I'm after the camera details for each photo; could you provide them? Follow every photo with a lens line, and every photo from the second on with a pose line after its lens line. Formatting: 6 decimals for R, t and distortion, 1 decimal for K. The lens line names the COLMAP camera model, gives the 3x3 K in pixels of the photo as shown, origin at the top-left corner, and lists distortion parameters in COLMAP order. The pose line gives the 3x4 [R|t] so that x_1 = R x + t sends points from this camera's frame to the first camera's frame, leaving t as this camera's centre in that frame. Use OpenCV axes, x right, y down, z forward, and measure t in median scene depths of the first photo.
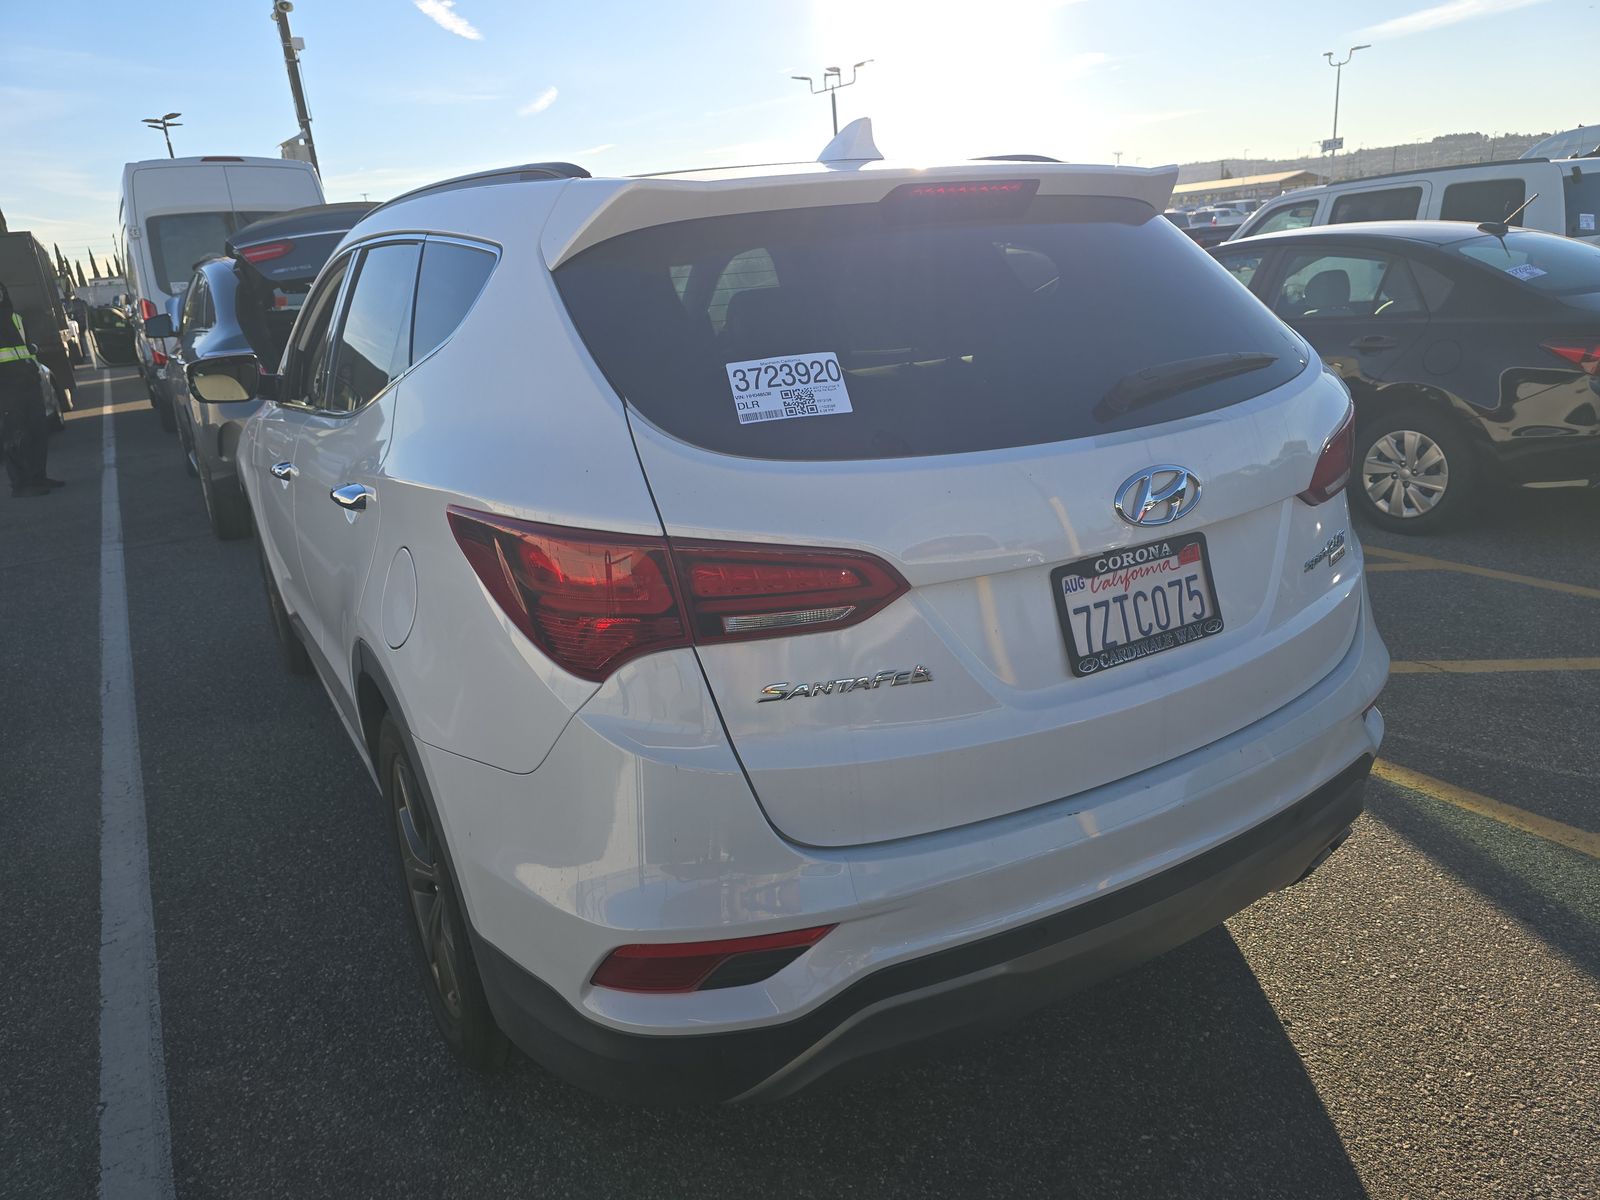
lens RADIAL K [[1088.3, 0, 805.7], [0, 1088.3, 601.0], [0, 0, 1]] dist [0.031954, -0.027809]
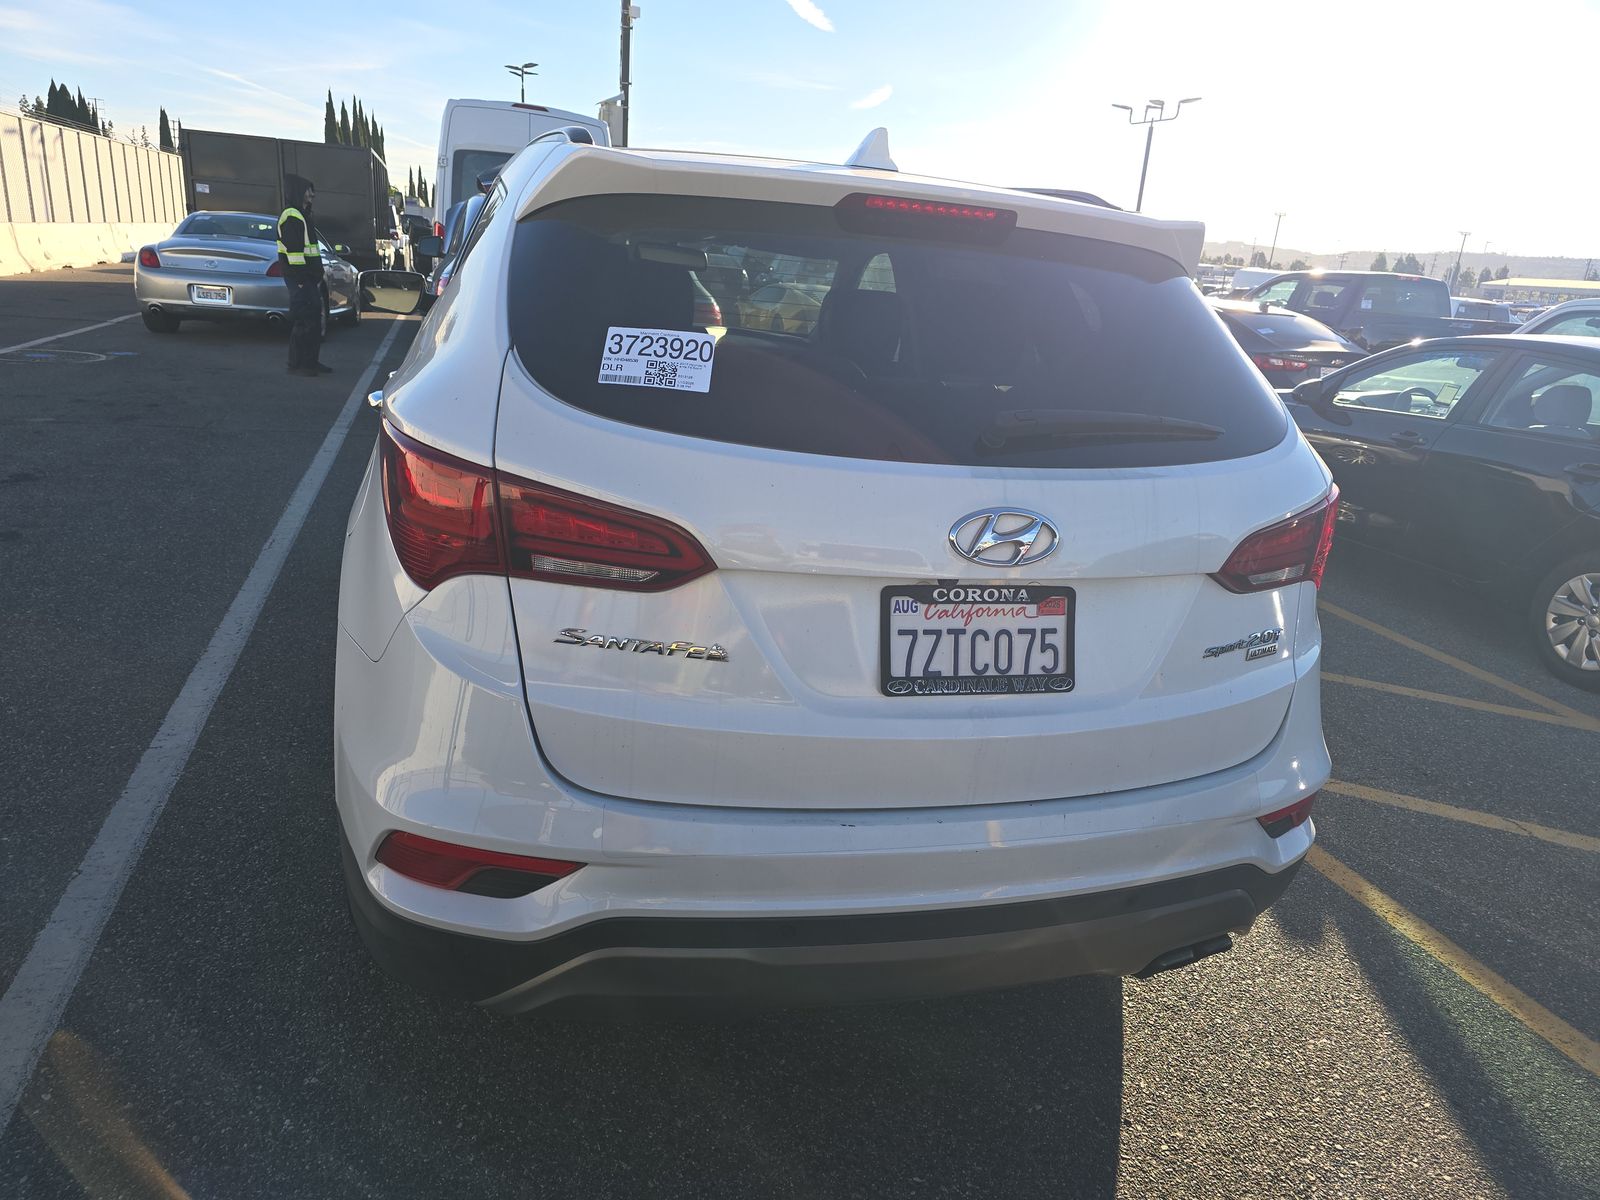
lens RADIAL K [[1077.9, 0, 805.2], [0, 1077.9, 605.6], [0, 0, 1]] dist [0.048580, -0.043546]
pose [[0.955943, 0.221667, -0.192449, 0.336386], [-0.221837, 0.974859, 0.020945, -0.015293], [0.192254, 0.022670, 0.981083, 0.006972]]
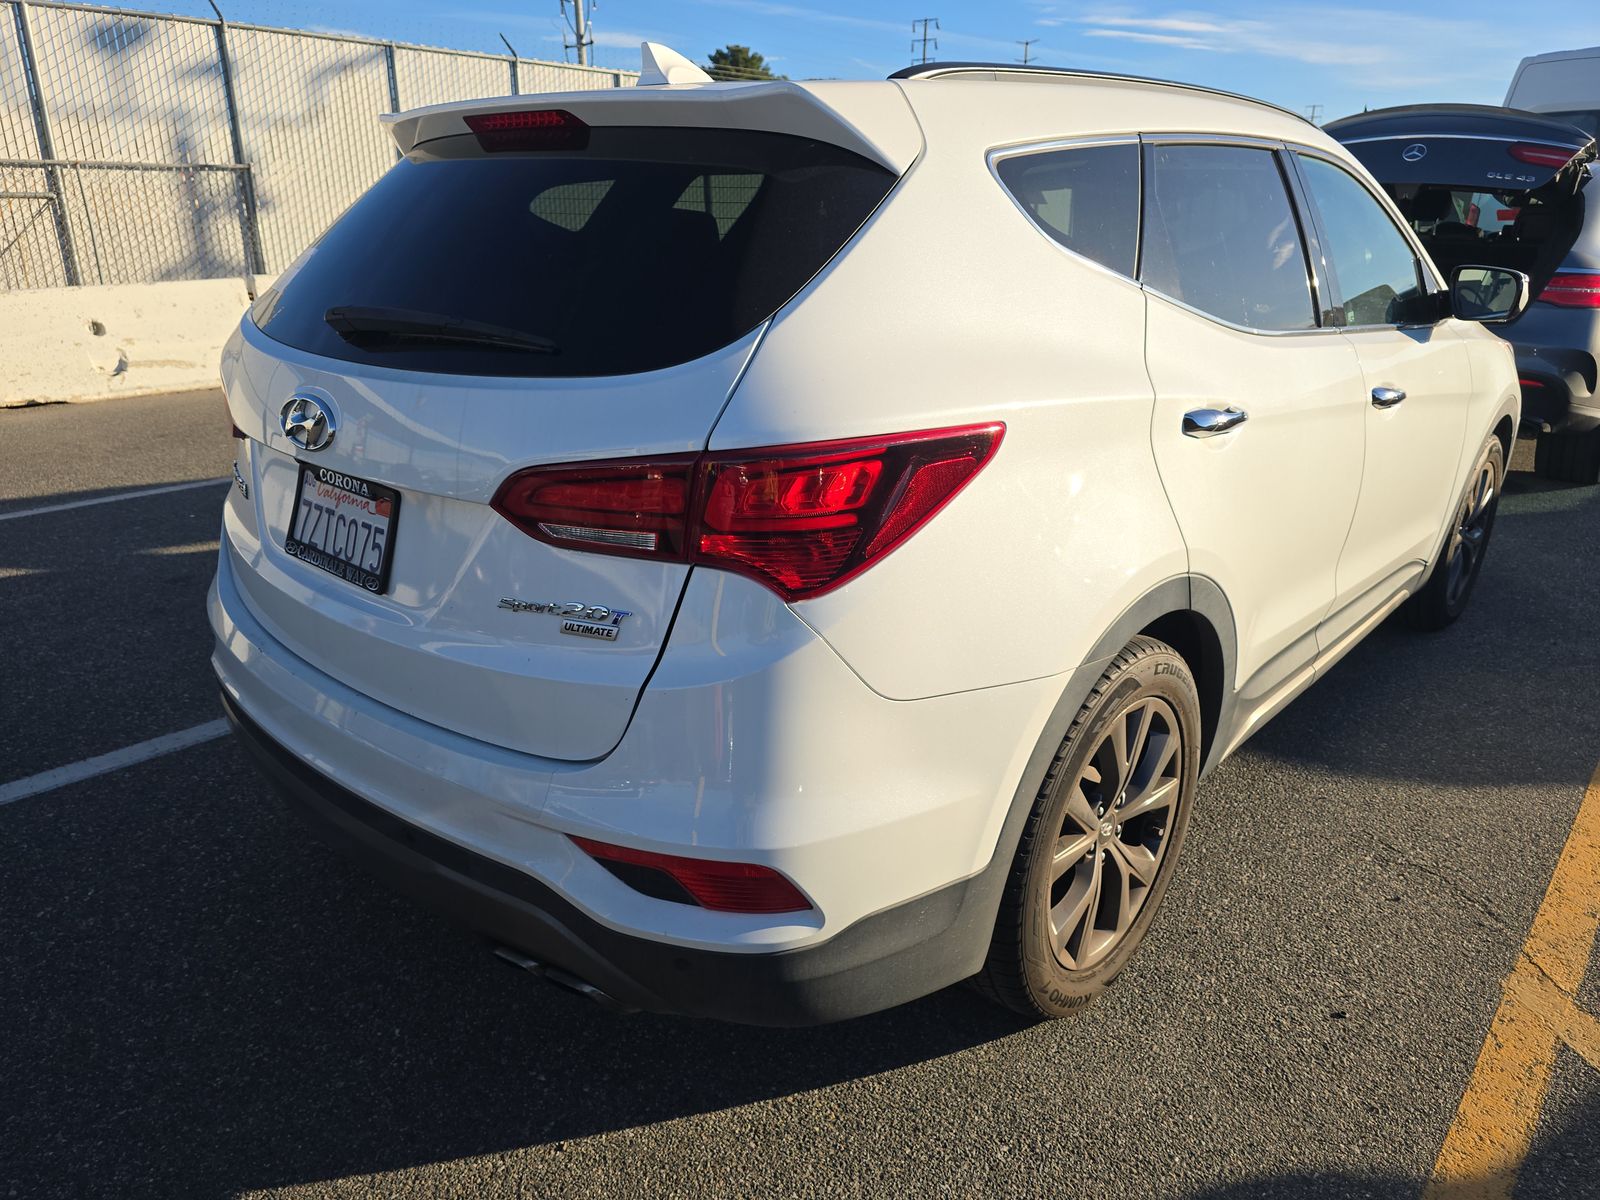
lens RADIAL K [[1088.3, 0, 805.7], [0, 1088.3, 601.0], [0, 0, 1]] dist [0.031954, -0.027809]
pose [[0.289799, 0.383862, -0.876737, 1.388901], [-0.312786, 0.903731, 0.292292, -0.380967], [0.904534, 0.189525, 0.381967, 1.015892]]
